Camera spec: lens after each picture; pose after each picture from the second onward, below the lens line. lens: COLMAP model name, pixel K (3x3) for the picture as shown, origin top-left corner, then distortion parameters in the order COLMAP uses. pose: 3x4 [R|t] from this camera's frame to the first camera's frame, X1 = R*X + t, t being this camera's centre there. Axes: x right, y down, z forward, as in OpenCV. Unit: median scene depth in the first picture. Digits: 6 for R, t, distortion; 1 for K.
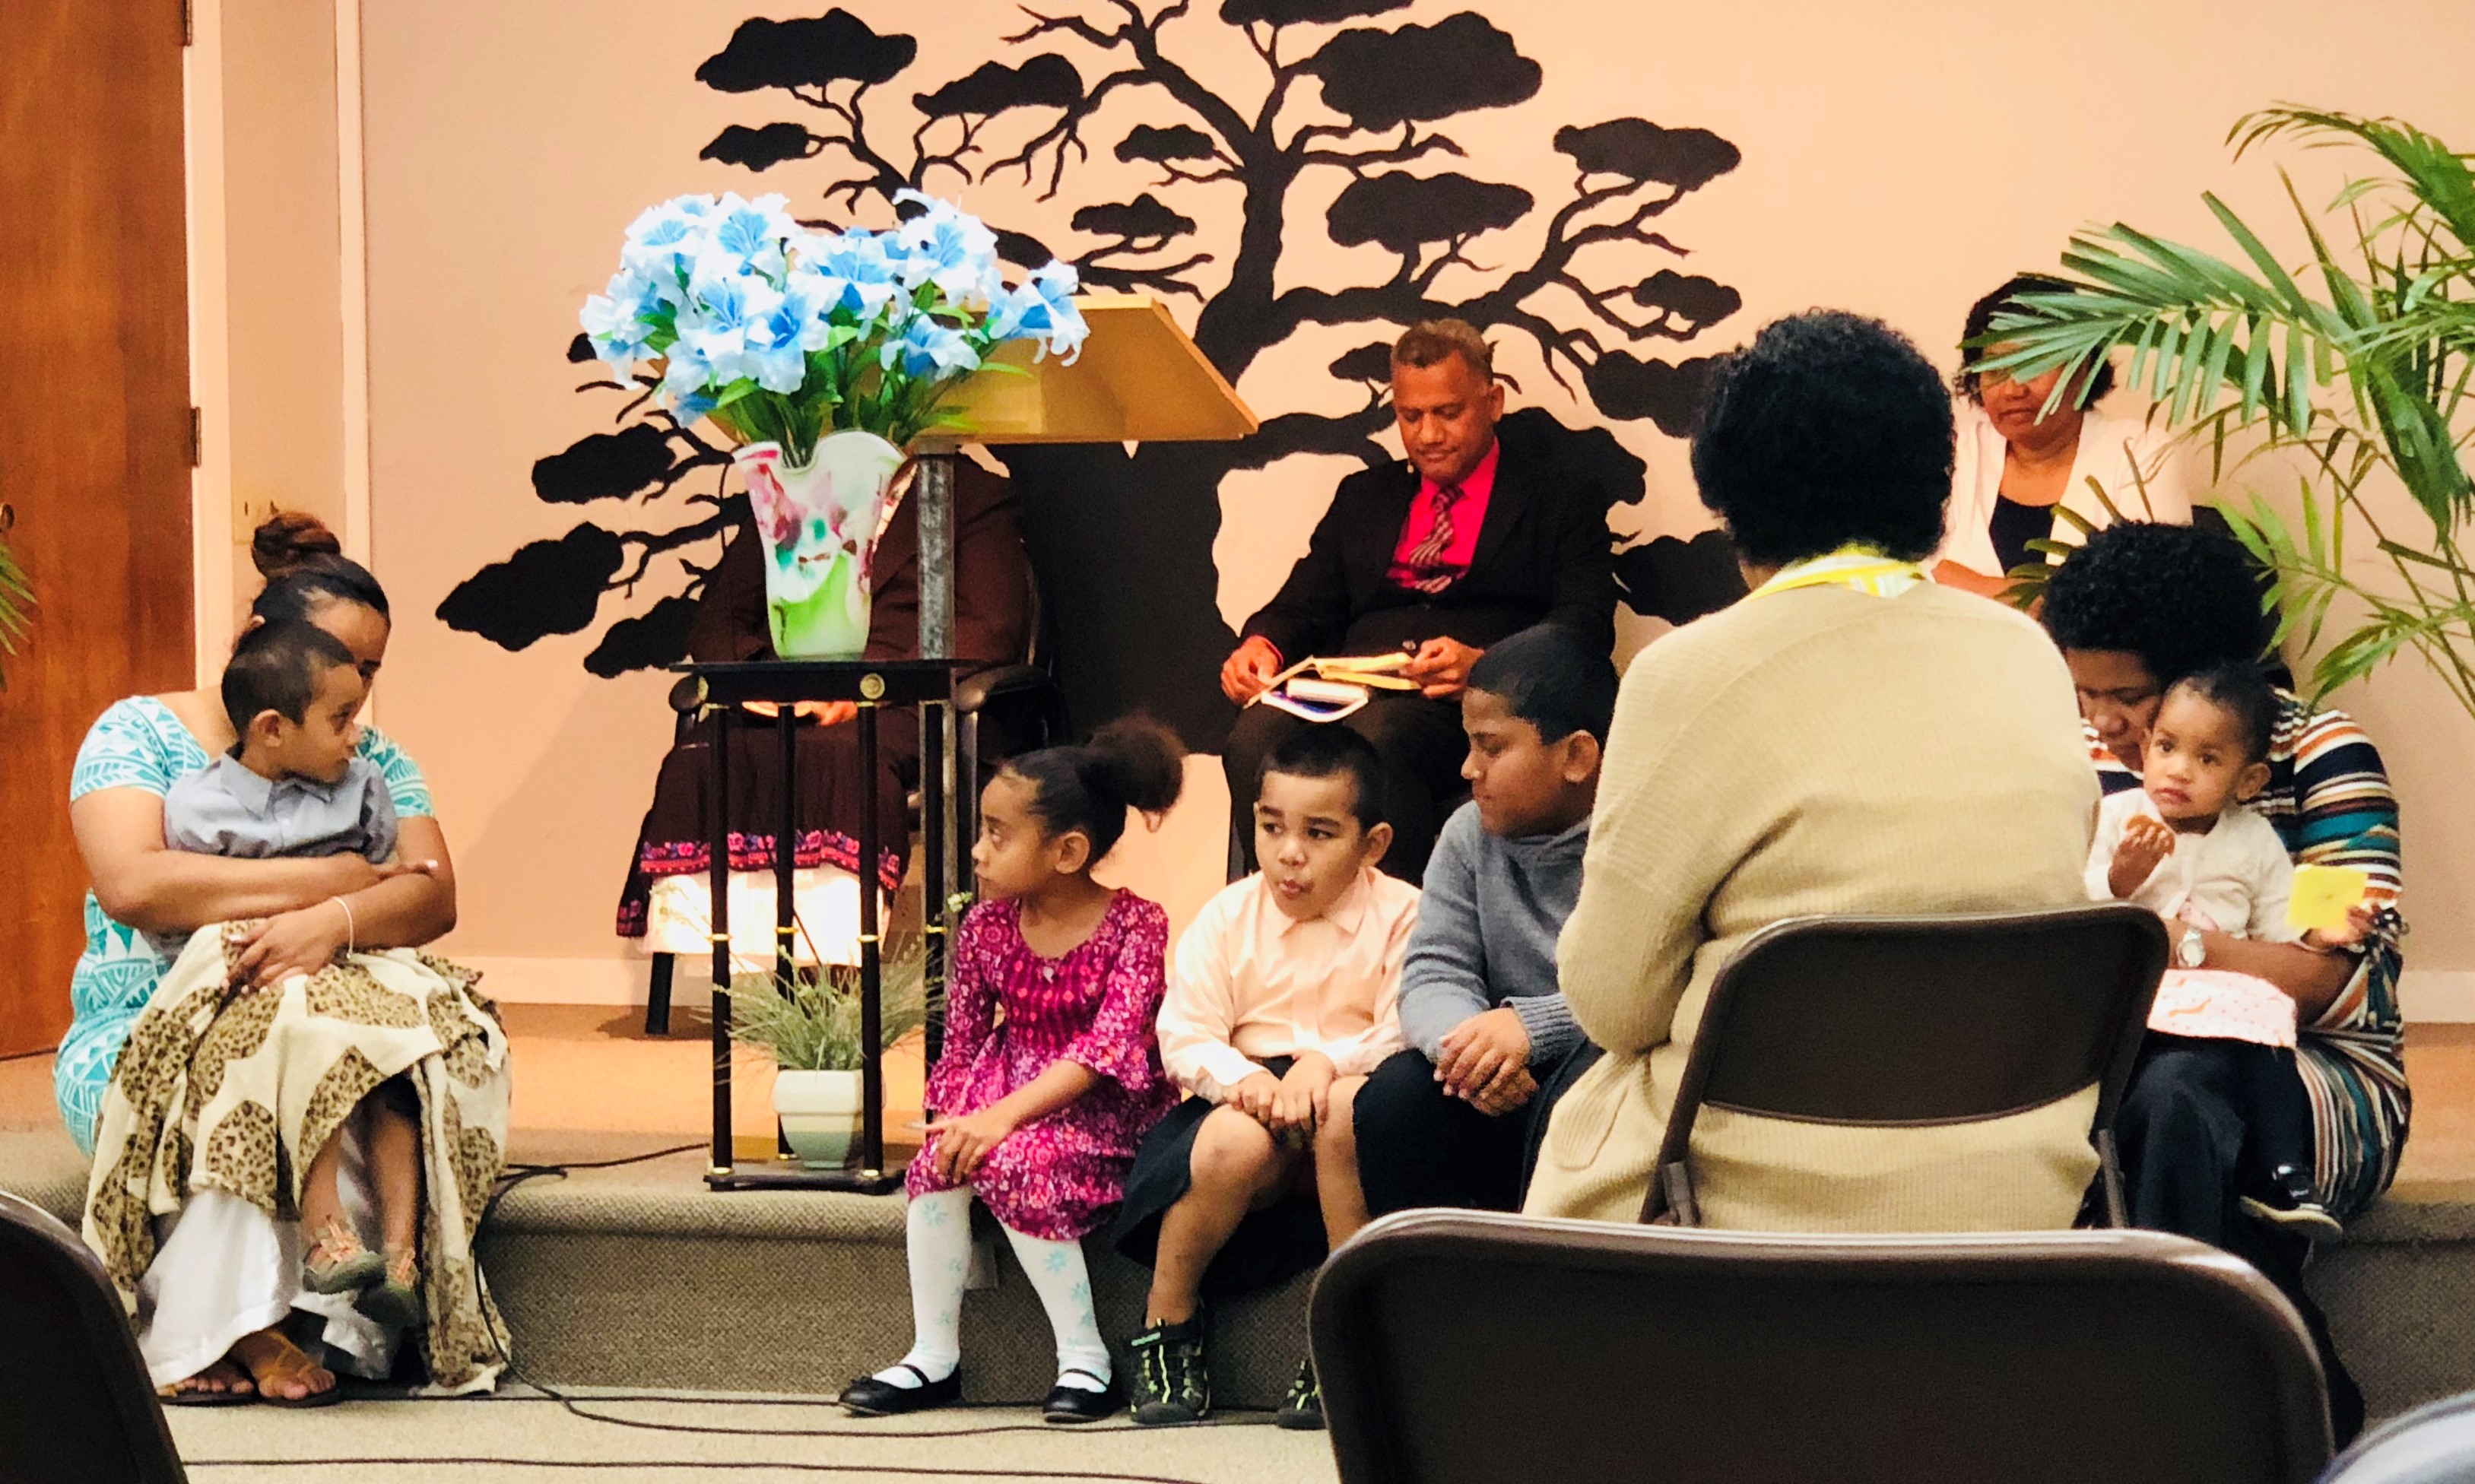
lens RADIAL K [[5904.7, 0, 1171.6], [0, 5904.7, 730.5], [0, 0, 1]] dist [-0.205461, 4.950802]
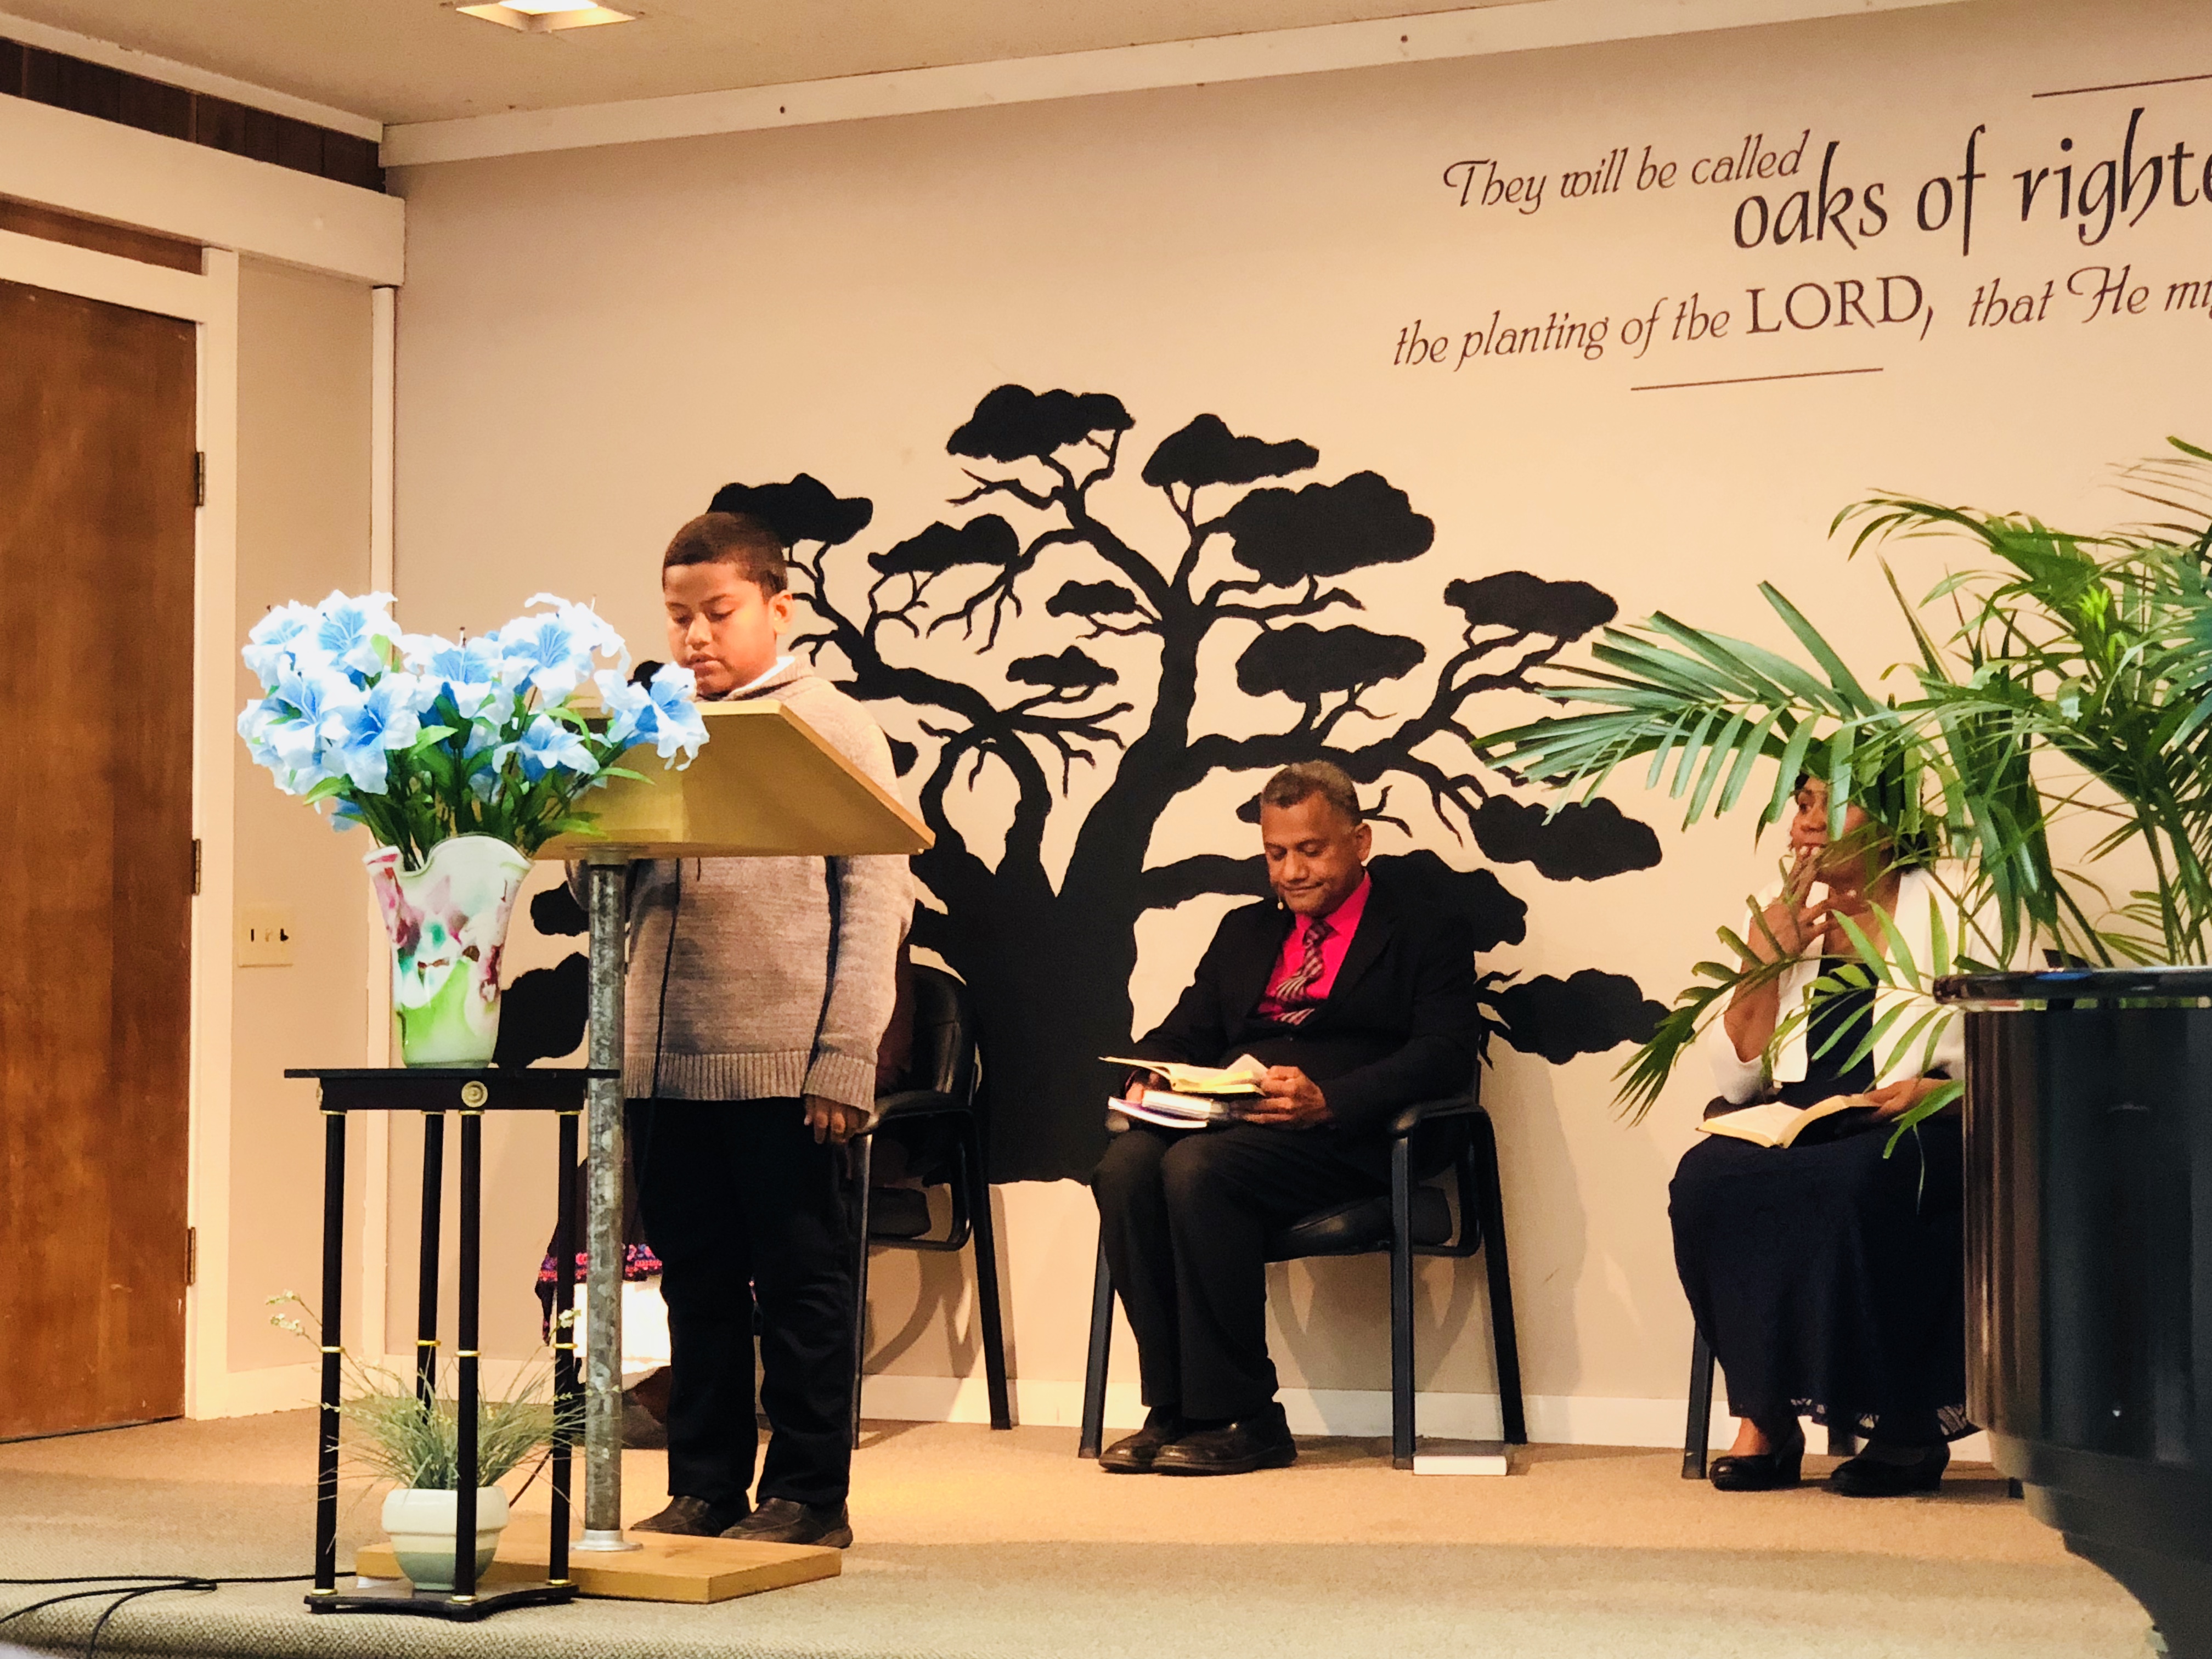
lens RADIAL K [[4749.1, 0, 1106.0], [0, 4749.1, 829.5], [0, 0, 1]] dist [-0.157711, 3.053777]
pose [[0.992717, 0.009435, -0.120096, 0.105750], [-0.018055, 0.997321, -0.070886, 0.001817], [0.119105, 0.072538, 0.990228, 0.165106]]
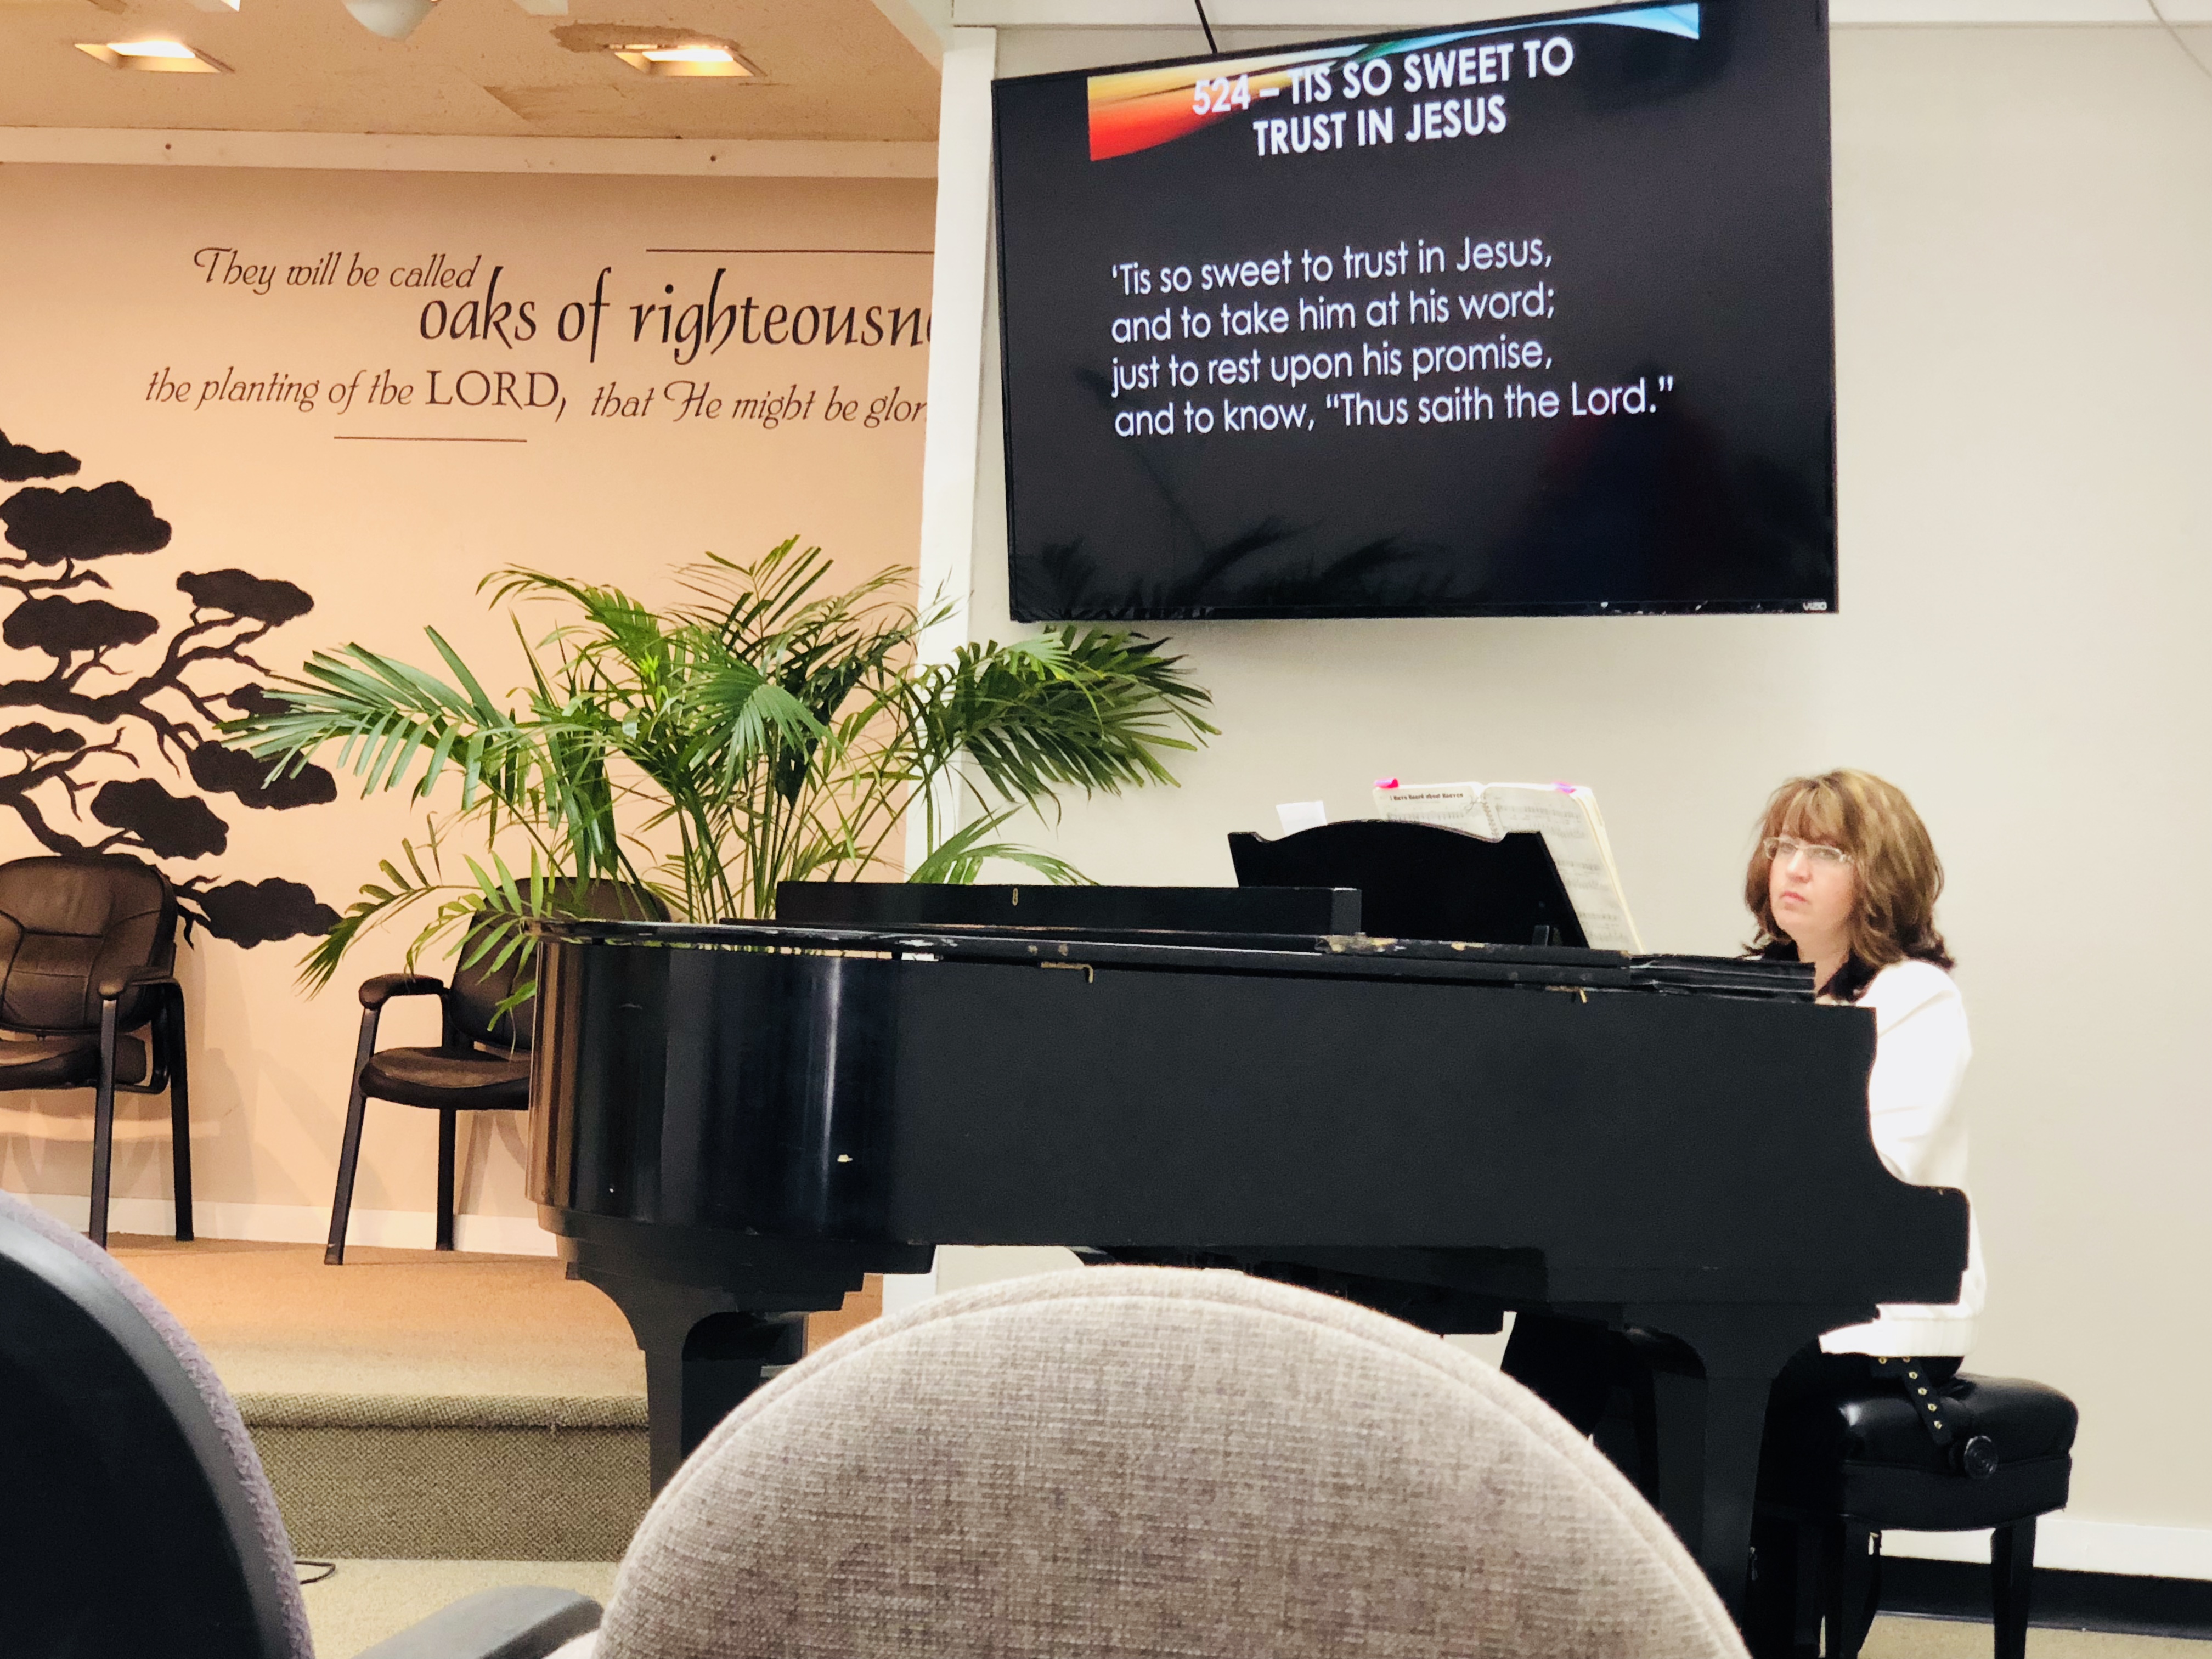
lens RADIAL K [[4069.0, 0, 1110.1], [0, 4069.0, 790.9], [0, 0, 1]] dist [0.133253, 0.110190]
pose [[0.980210, 0.068753, 0.185637, 0.102494], [-0.056248, 0.995831, -0.071811, 0.002658], [-0.189800, 0.059948, 0.979991, 0.044636]]
